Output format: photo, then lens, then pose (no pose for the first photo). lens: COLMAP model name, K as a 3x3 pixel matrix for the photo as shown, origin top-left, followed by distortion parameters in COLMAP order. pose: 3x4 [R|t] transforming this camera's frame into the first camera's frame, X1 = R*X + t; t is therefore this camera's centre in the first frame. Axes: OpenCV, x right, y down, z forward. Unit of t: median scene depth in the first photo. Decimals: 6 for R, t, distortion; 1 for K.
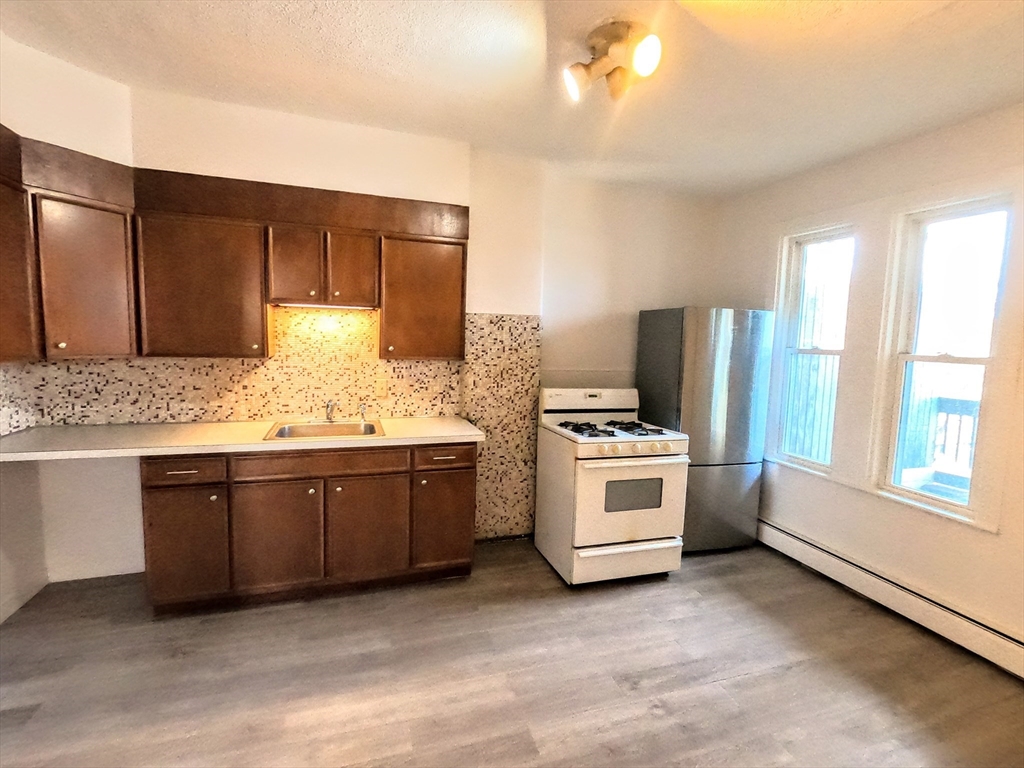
lens RADIAL K [[488.9, 0, 510.7], [0, 488.9, 384.3], [0, 0, 1]] dist [0.000680, 0.000120]
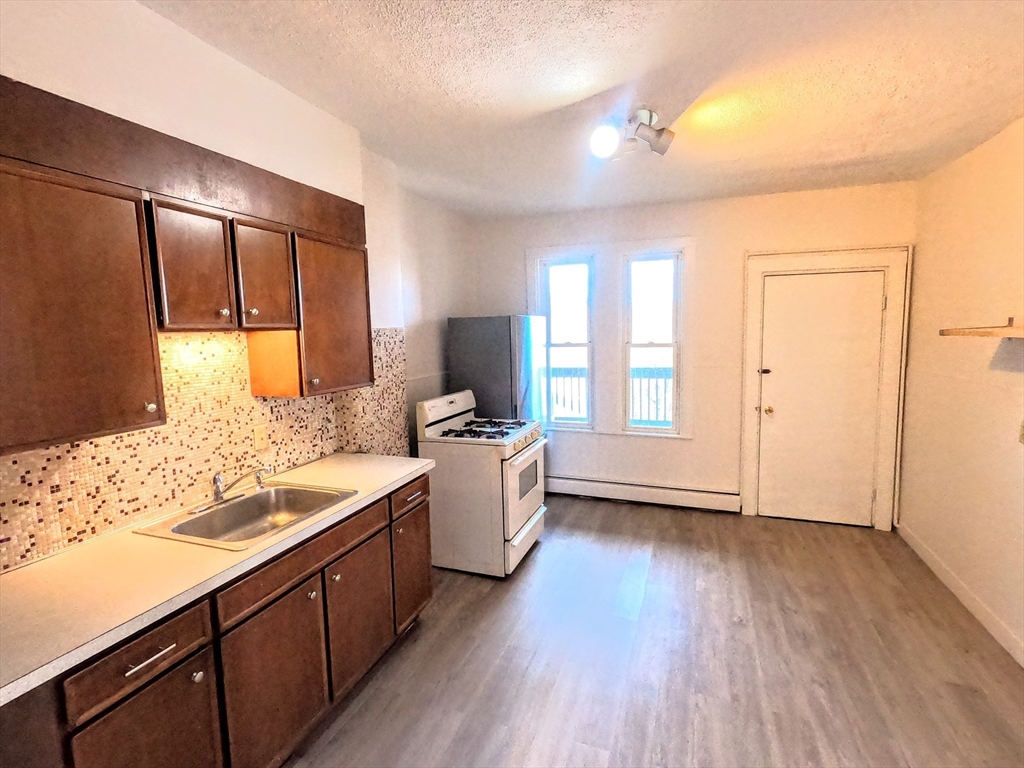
lens RADIAL K [[488.9, 0, 510.7], [0, 488.9, 384.3], [0, 0, 1]] dist [0.000680, 0.000120]
pose [[0.630970, -0.132751, 0.764365, -0.565813], [0.119690, 0.990112, 0.073155, -0.078631], [-0.766519, 0.045329, 0.640620, 0.244773]]
